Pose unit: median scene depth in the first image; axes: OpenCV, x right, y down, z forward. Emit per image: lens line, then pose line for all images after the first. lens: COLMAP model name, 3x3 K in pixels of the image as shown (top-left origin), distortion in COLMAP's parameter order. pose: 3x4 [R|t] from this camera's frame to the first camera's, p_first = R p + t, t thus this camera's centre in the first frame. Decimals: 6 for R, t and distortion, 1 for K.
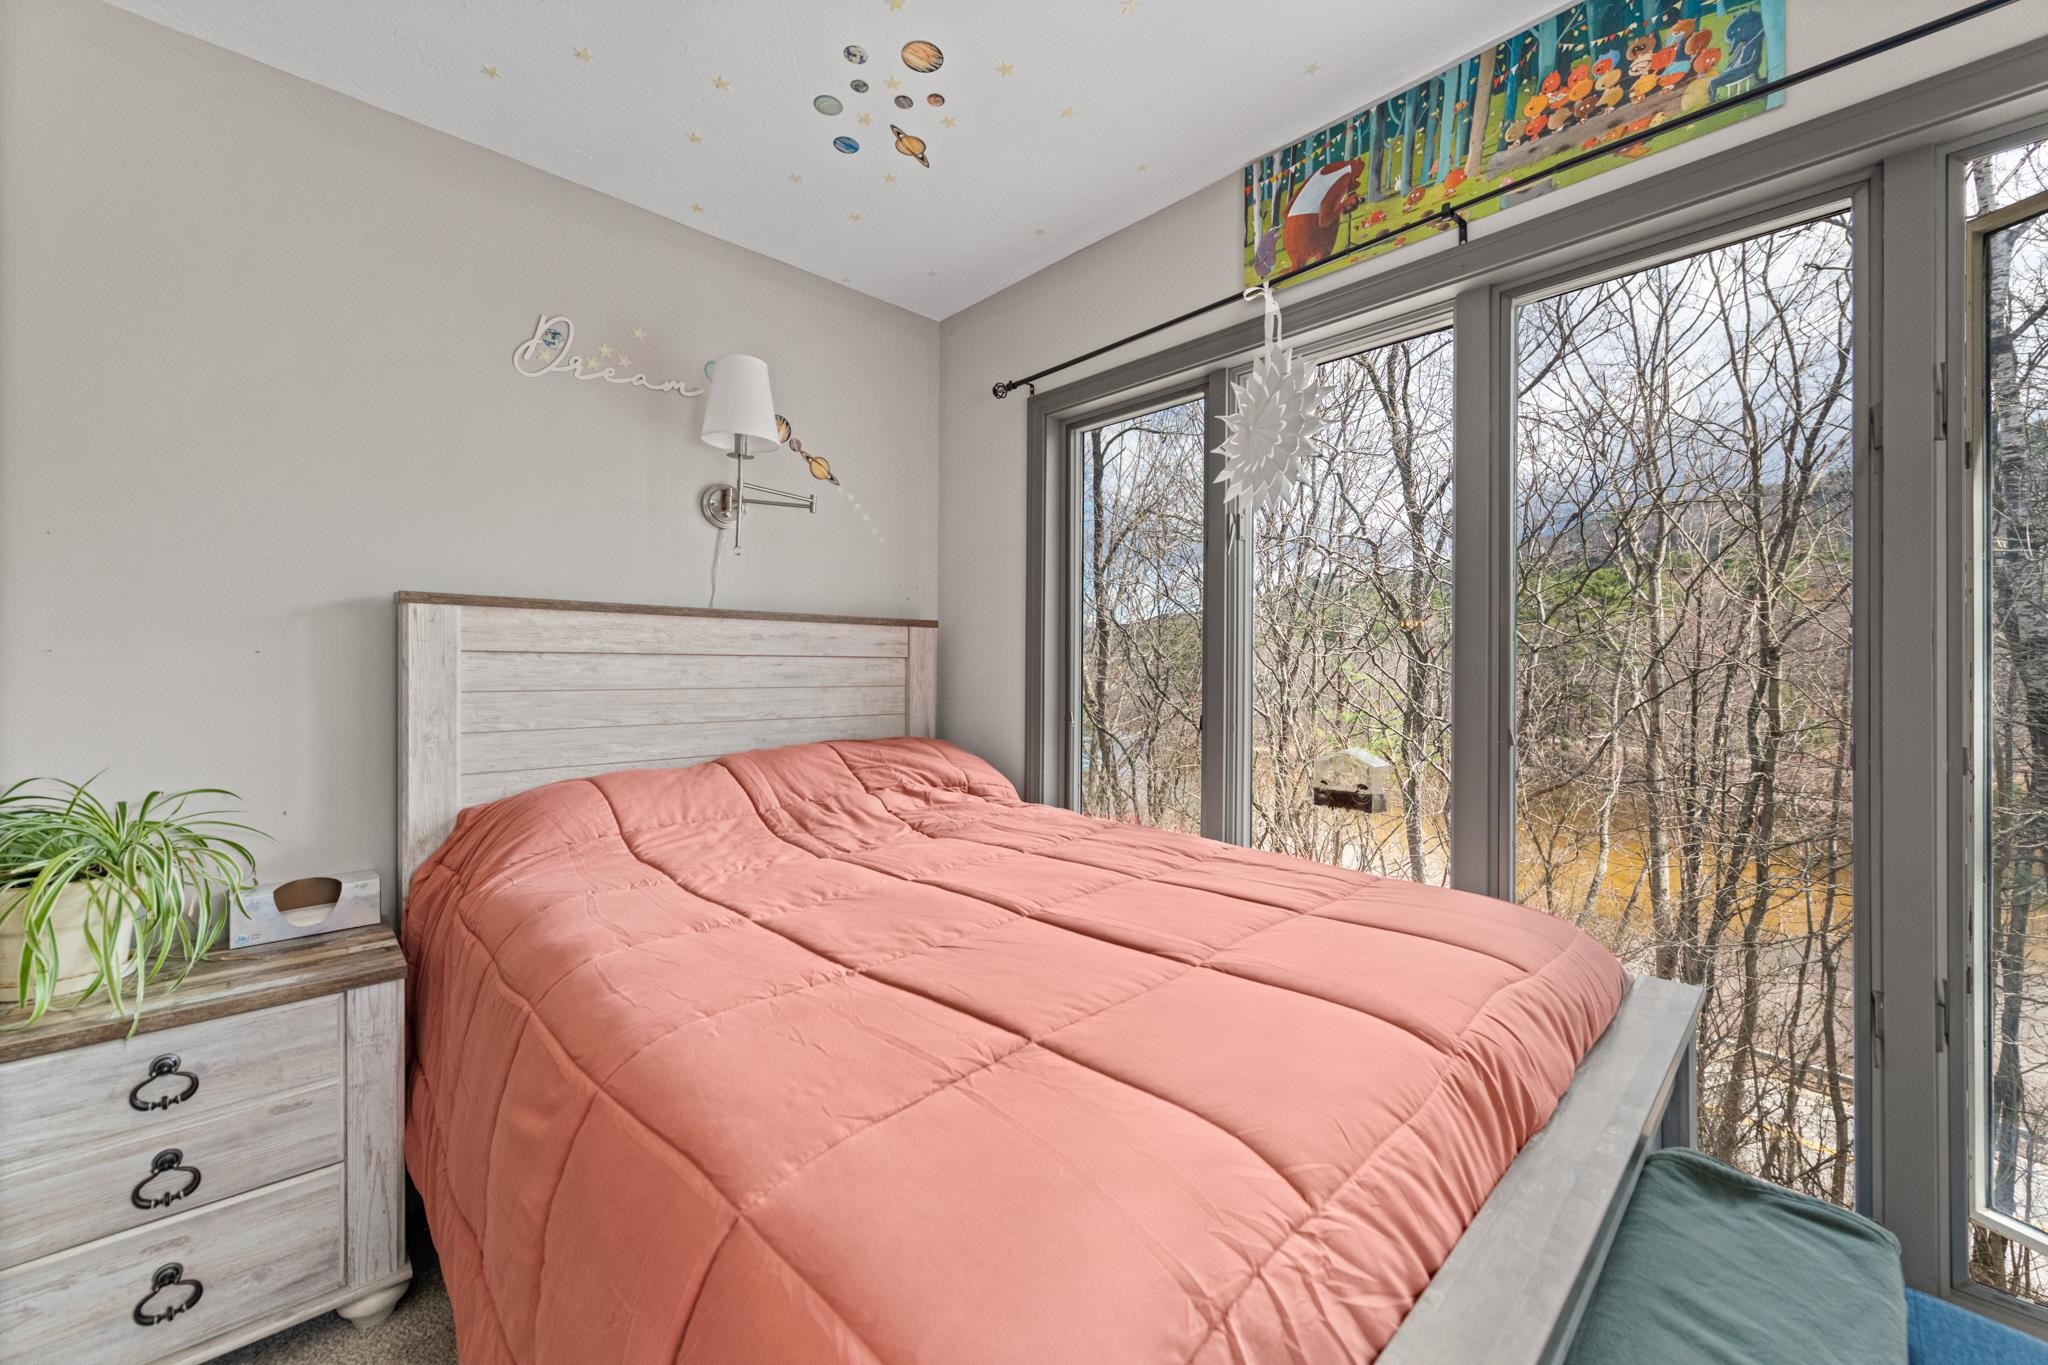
lens RADIAL K [[796.6, 0, 1022.3], [0, 796.6, 662.4], [0, 0, 1]] dist [0.003242, -0.000213]
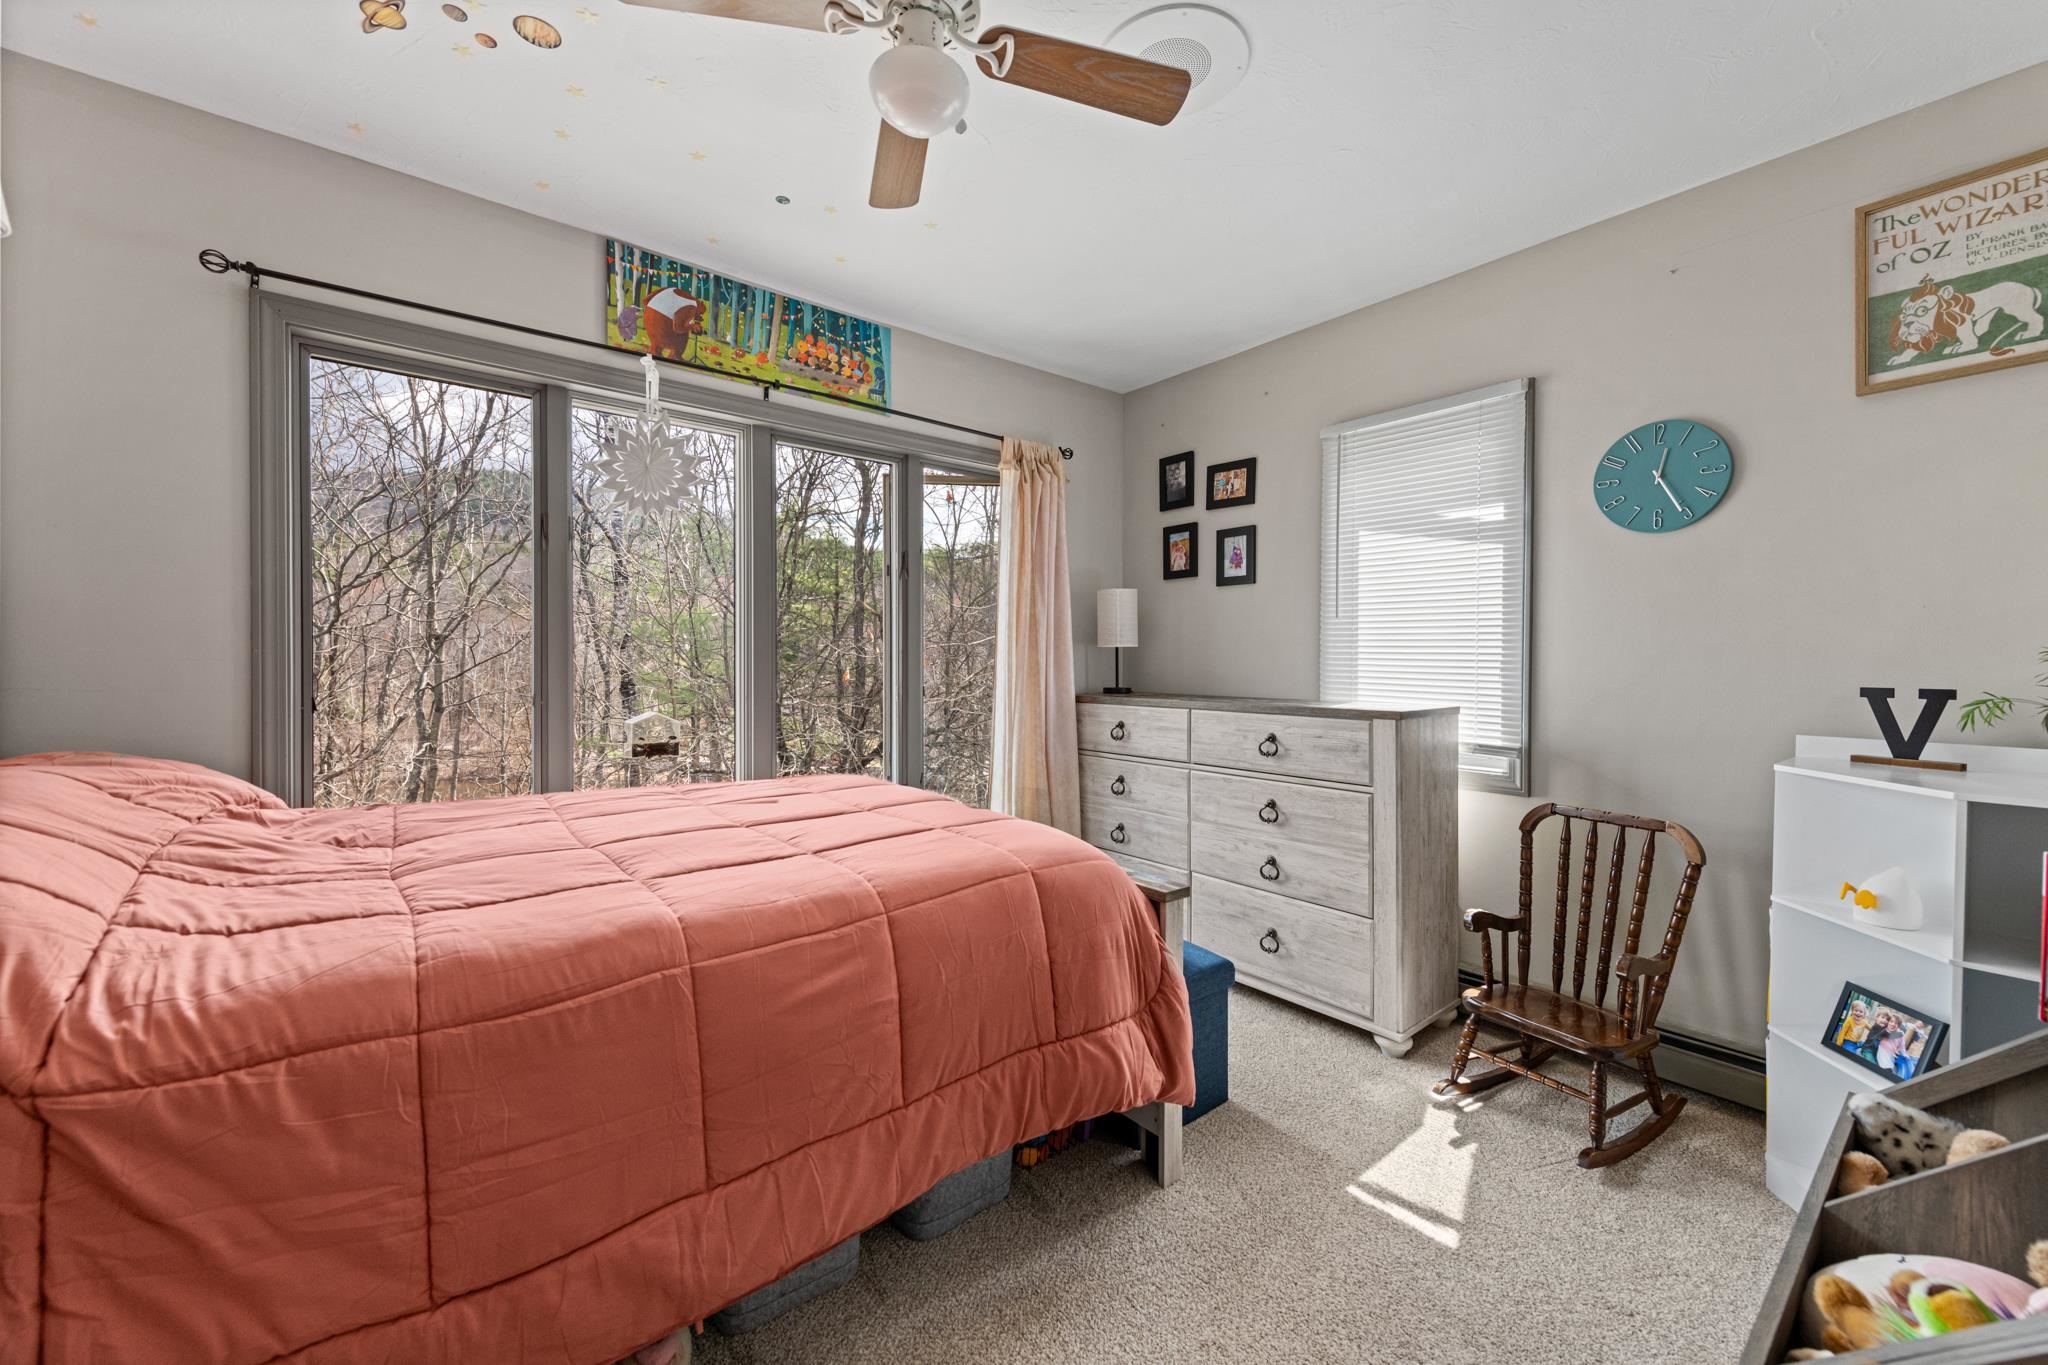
lens RADIAL K [[796.6, 0, 1022.3], [0, 796.6, 662.4], [0, 0, 1]] dist [0.003242, -0.000213]
pose [[0.083299, -0.003703, 0.996518, -0.952038], [-0.017109, 0.999840, 0.005146, 0.006248], [-0.996378, -0.017478, 0.083222, 0.282227]]
